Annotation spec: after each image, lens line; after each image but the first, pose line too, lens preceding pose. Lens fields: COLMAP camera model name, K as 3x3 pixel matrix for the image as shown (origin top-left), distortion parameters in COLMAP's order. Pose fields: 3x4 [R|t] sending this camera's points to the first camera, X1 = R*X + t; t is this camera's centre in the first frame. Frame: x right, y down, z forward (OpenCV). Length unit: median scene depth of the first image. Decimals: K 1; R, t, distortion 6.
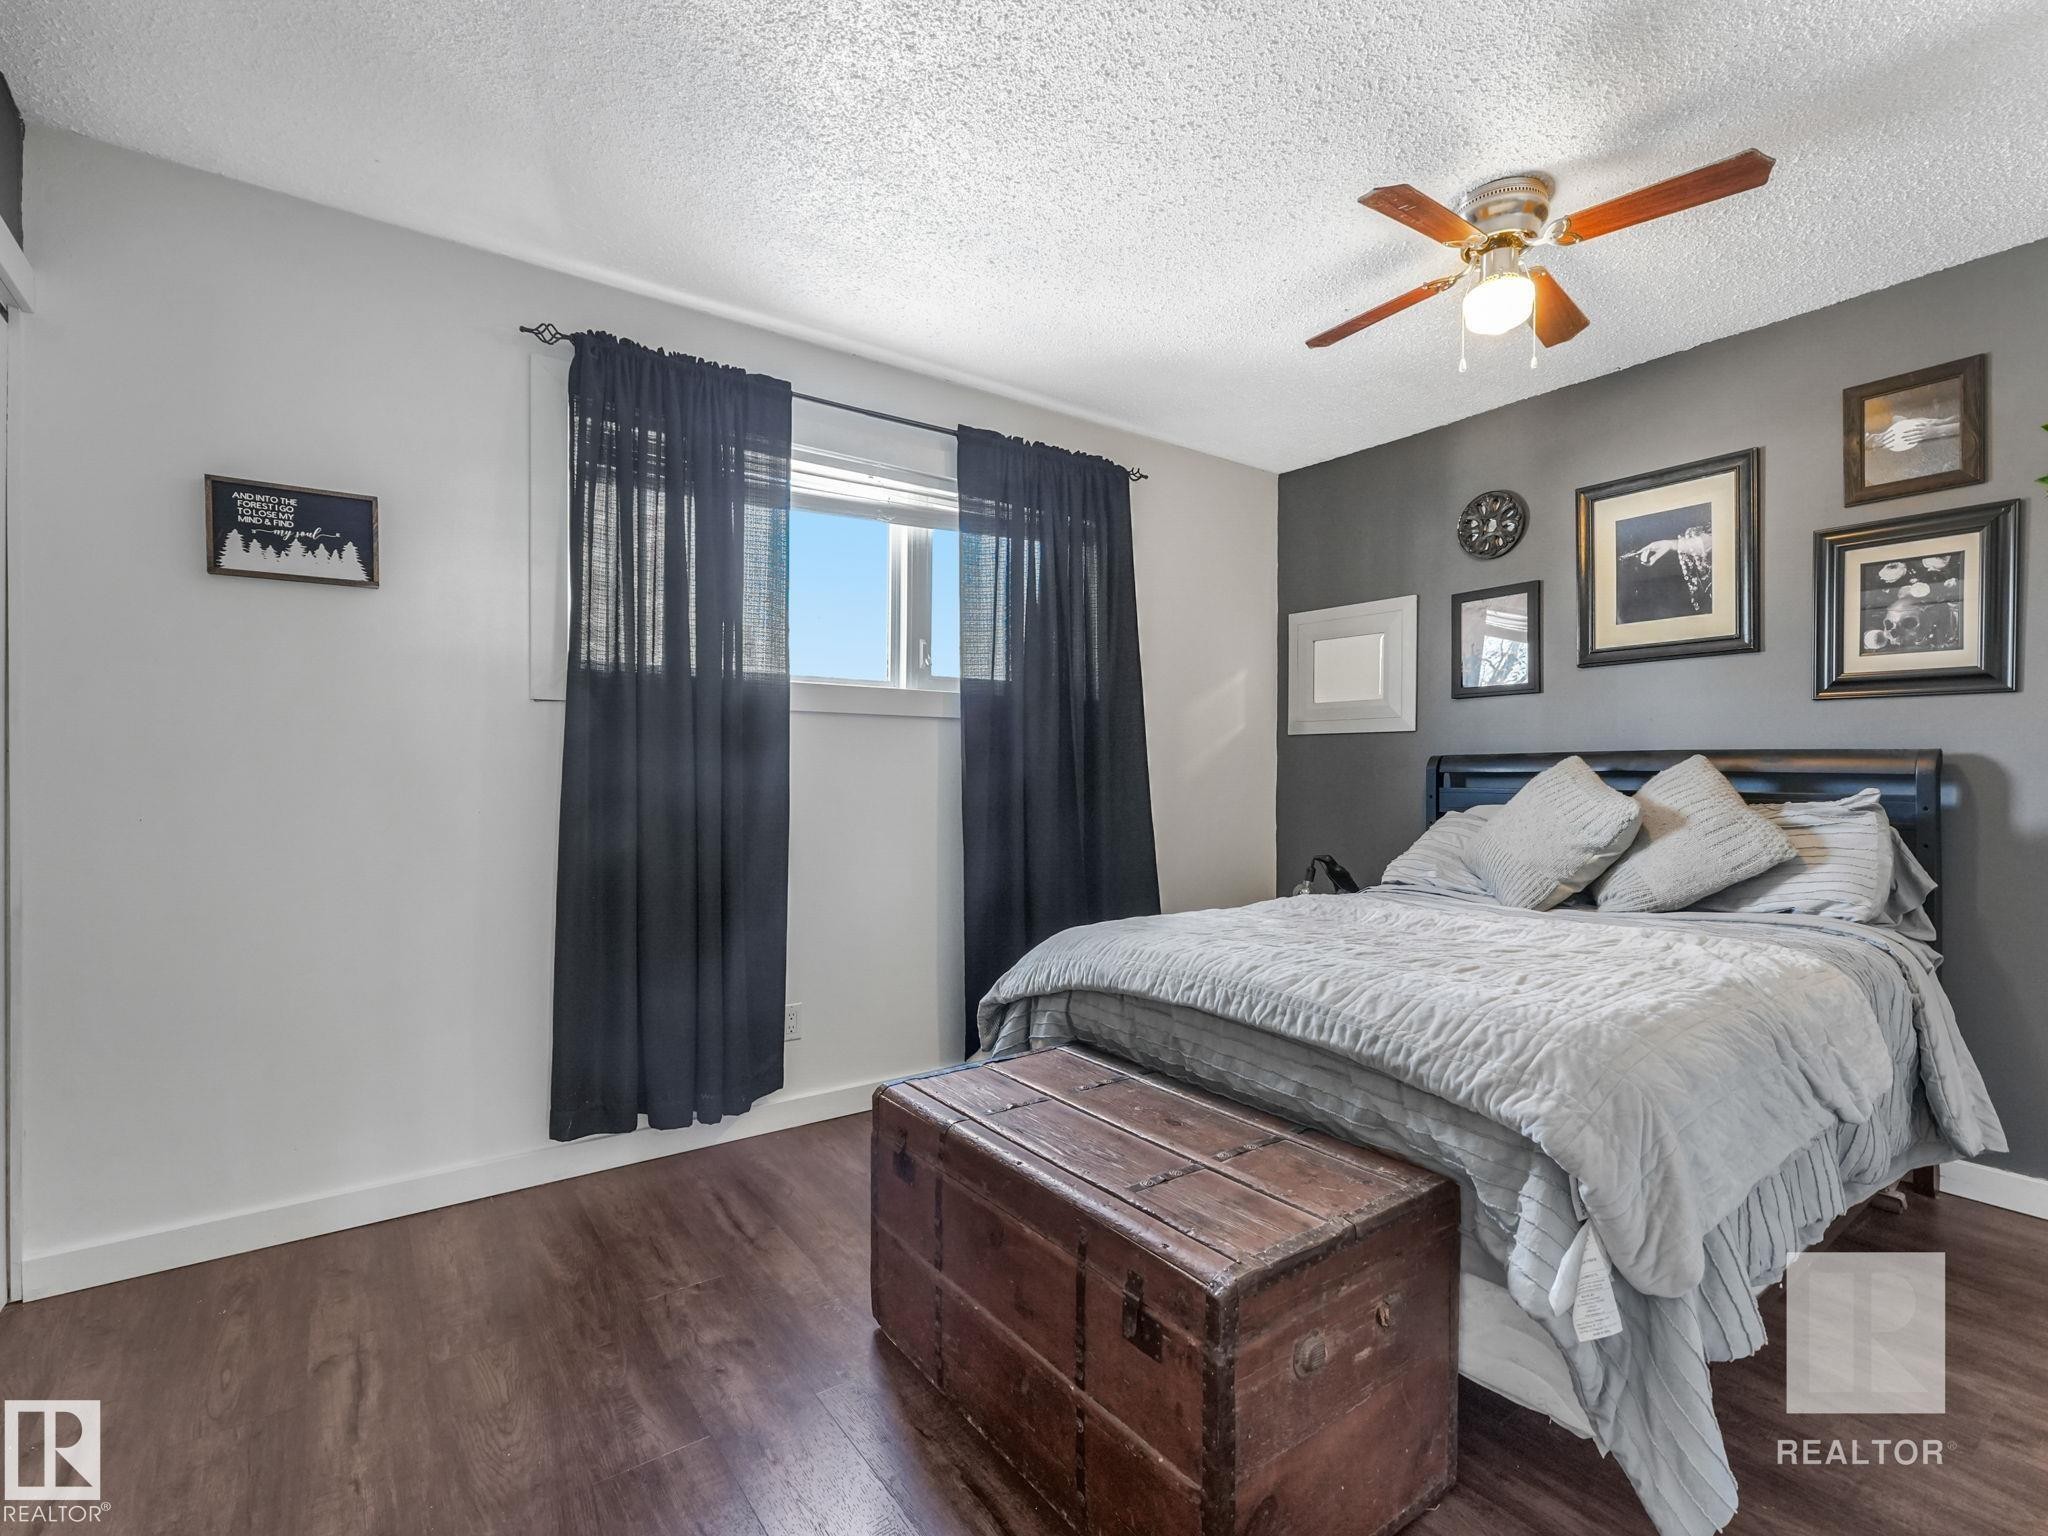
lens RADIAL K [[947.8, 0, 1030.9], [0, 947.8, 776.4], [0, 0, 1]] dist [-0.001516, -0.001138]
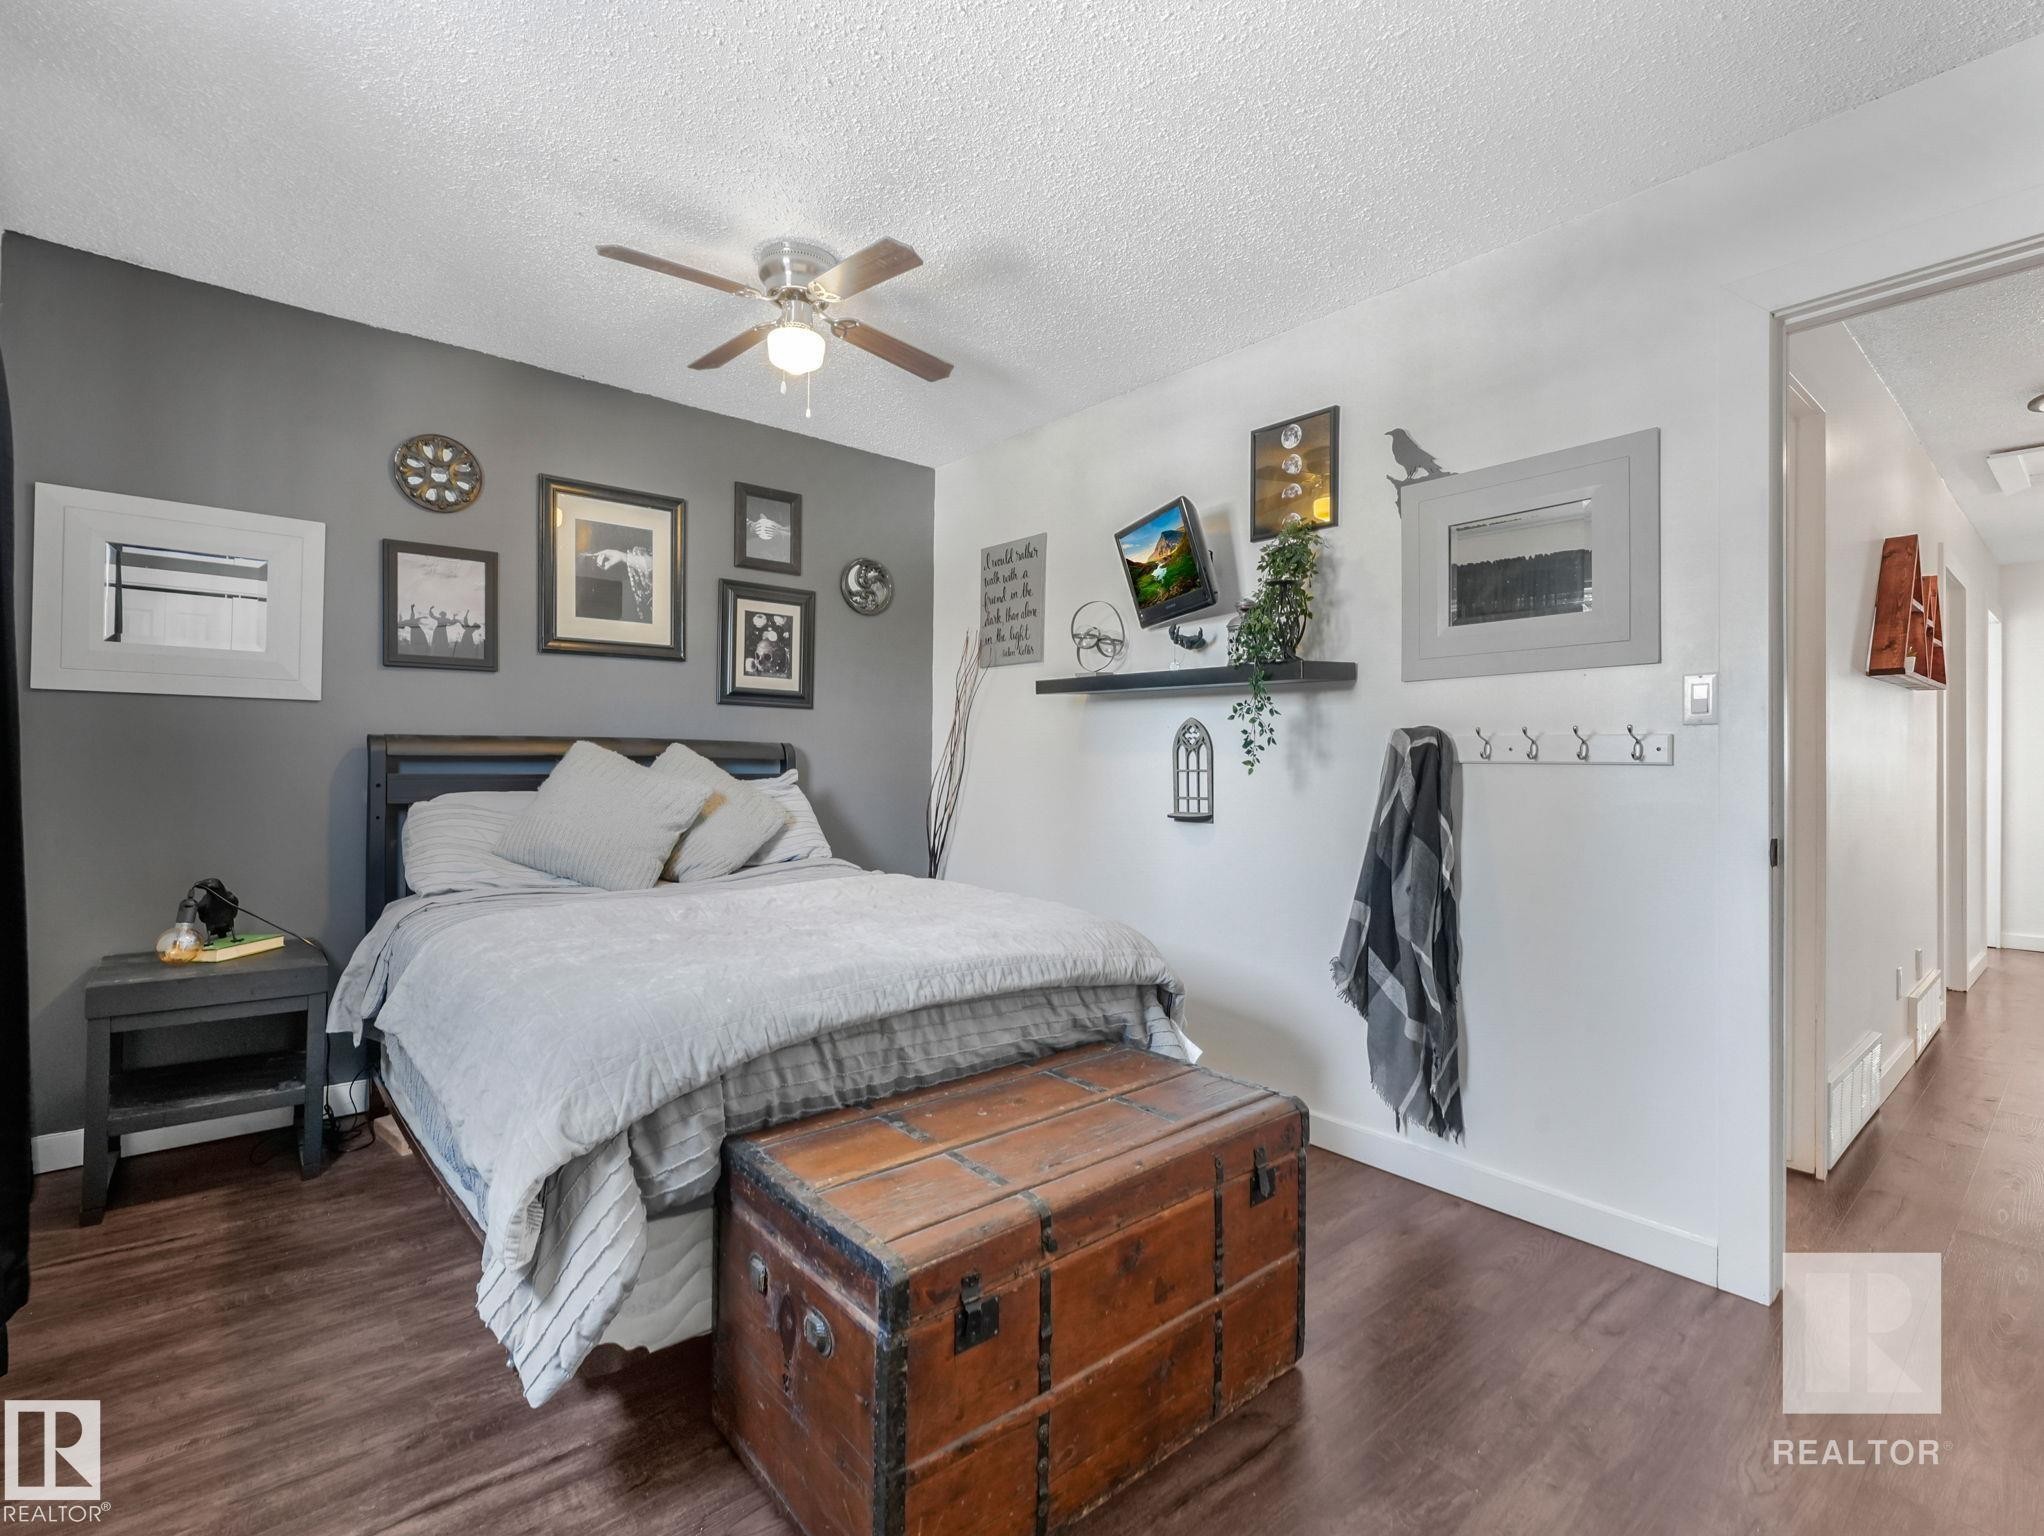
lens RADIAL K [[945.9, 0, 1029.4], [0, 945.9, 757.4], [0, 0, 1]] dist [-0.001516, -0.001138]
pose [[-0.076125, 0.000221, 0.997098, -0.561882], [-0.005458, 0.999985, -0.000639, -0.006426], [-0.997083, -0.005490, -0.076122, 0.682275]]
